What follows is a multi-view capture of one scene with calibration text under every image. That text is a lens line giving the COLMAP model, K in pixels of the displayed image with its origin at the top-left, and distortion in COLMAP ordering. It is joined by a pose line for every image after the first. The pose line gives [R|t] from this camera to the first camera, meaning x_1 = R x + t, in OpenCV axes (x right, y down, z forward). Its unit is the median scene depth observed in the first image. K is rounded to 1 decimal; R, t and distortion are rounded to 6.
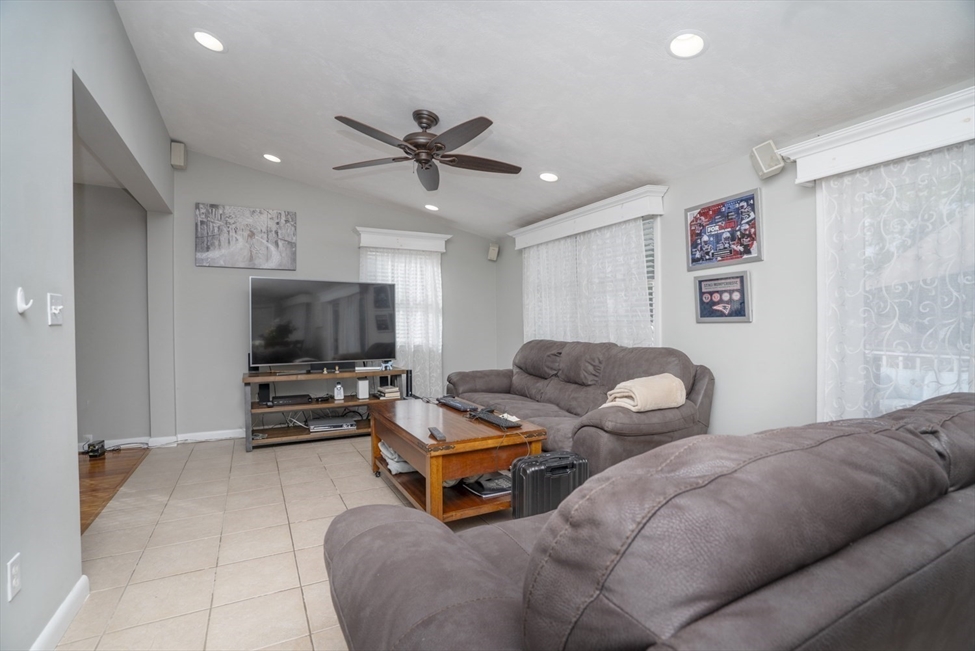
lens RADIAL K [[449.5, 0, 486.5], [0, 449.5, 326.7], [0, 0, 1]] dist [-0.060090, 0.023032]
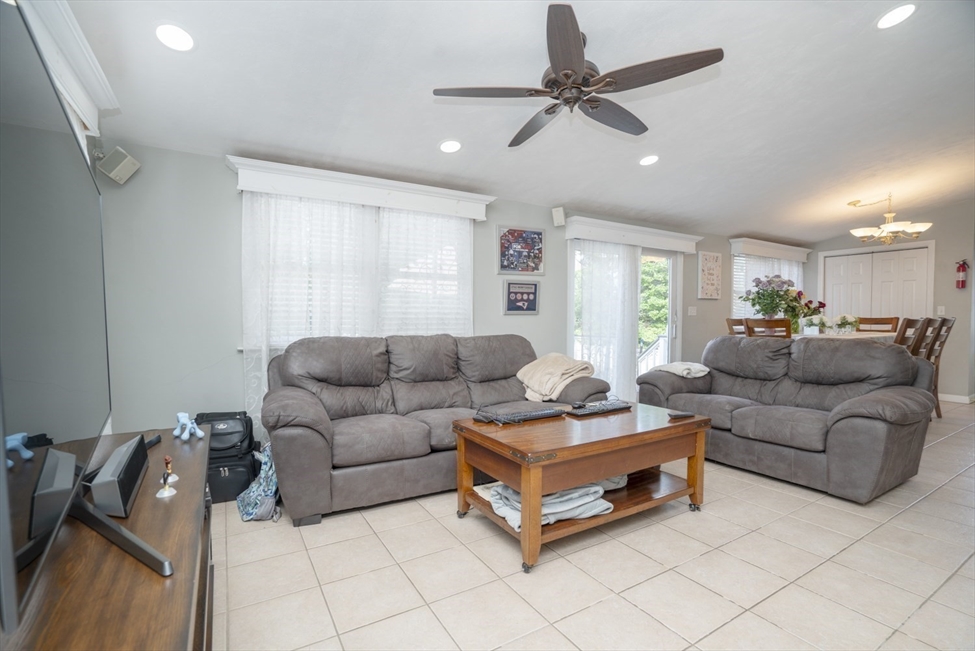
lens RADIAL K [[449.5, 0, 486.5], [0, 449.5, 326.7], [0, 0, 1]] dist [-0.060090, 0.023032]
pose [[-0.056955, -0.020734, 0.998161, -0.857803], [0.006246, 0.999757, 0.021123, -0.002030], [-0.998357, 0.007438, -0.056811, 1.143933]]
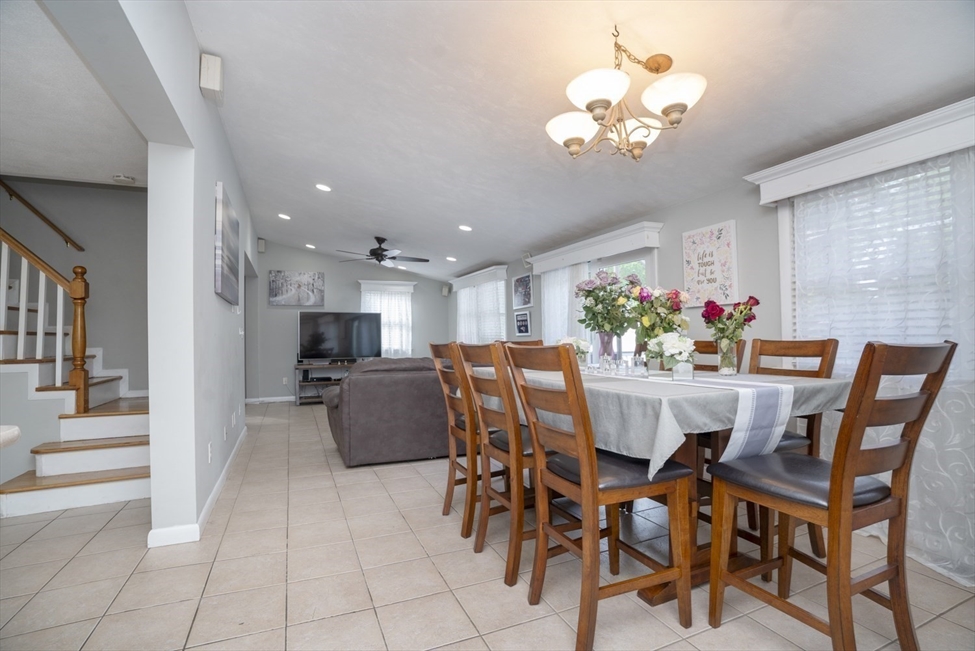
lens RADIAL K [[449.5, 0, 486.5], [0, 449.5, 326.7], [0, 0, 1]] dist [-0.060090, 0.023032]
pose [[0.997178, -0.004338, -0.074944, 0.498079], [0.002456, 0.999680, -0.025187, 0.000459], [0.075030, 0.024932, 0.996870, -1.020490]]
